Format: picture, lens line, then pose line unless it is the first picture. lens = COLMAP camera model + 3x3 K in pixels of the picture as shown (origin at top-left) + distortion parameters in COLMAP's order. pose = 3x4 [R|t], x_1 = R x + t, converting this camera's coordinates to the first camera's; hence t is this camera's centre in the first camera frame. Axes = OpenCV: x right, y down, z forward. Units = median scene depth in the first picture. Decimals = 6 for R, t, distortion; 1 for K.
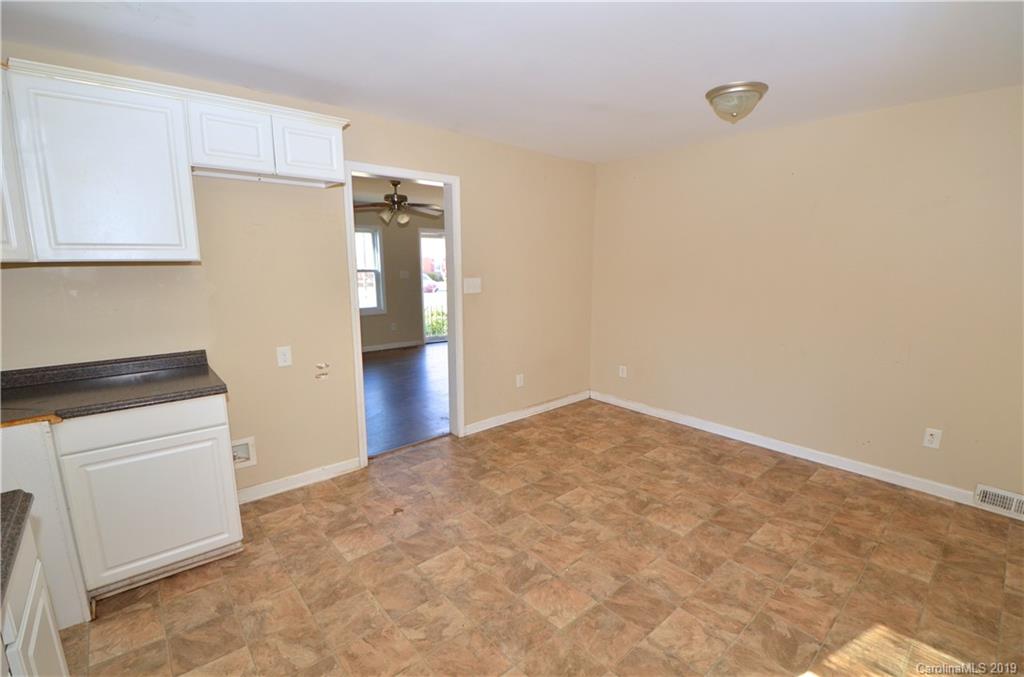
lens RADIAL K [[444.7, 0, 506.8], [0, 444.7, 343.4], [0, 0, 1]] dist [-0.032083, -0.001357]
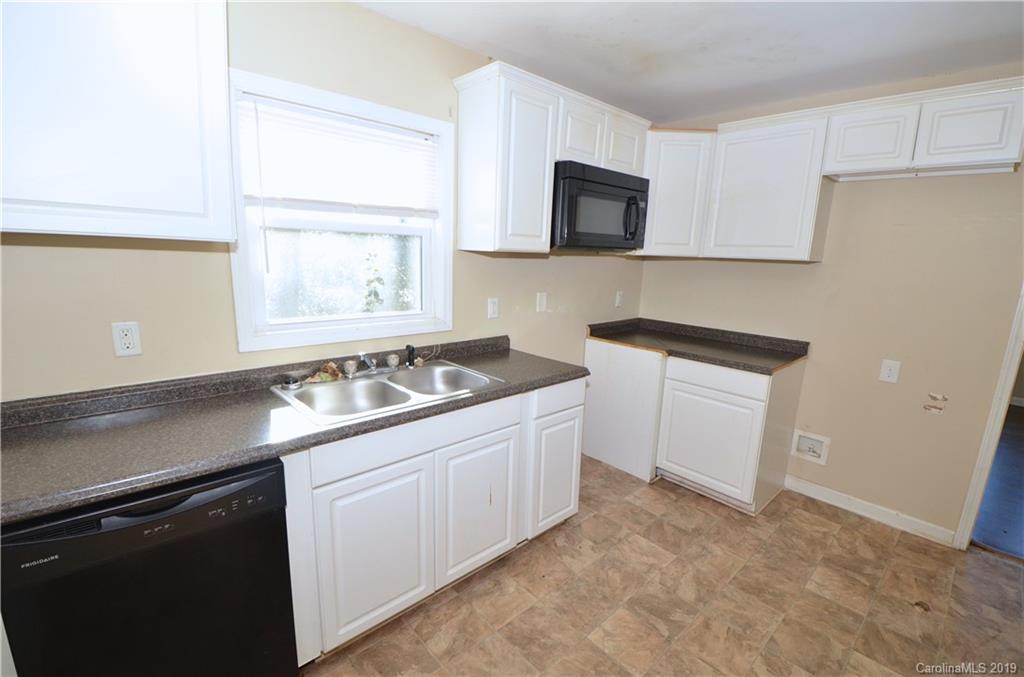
lens RADIAL K [[444.7, 0, 519.1], [0, 444.7, 342.1], [0, 0, 1]] dist [-0.032083, -0.001357]
pose [[0.032902, 0.195305, -0.980191, 0.461411], [-0.206108, 0.960967, 0.184556, -0.050100], [0.977976, 0.195953, 0.071872, 0.271690]]
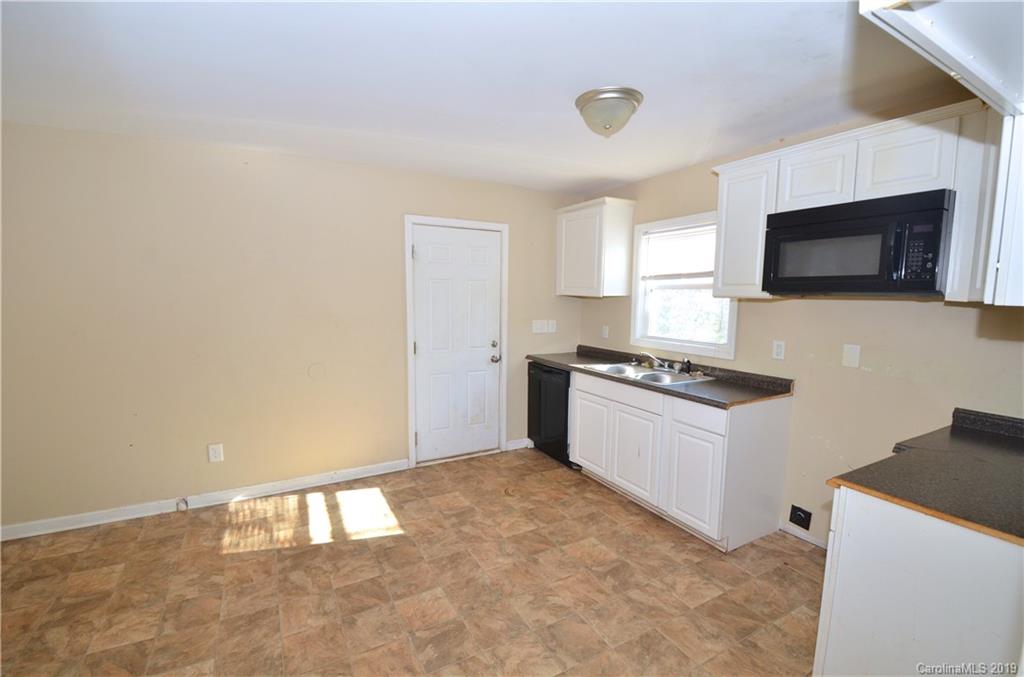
lens RADIAL K [[444.7, 0, 502.8], [0, 444.7, 344.0], [0, 0, 1]] dist [-0.032083, -0.001357]
pose [[-0.975557, -0.031138, 0.217529, -0.274861], [0.031432, 0.959958, 0.278375, -0.326783], [-0.217487, 0.278408, -0.935515, 1.757756]]
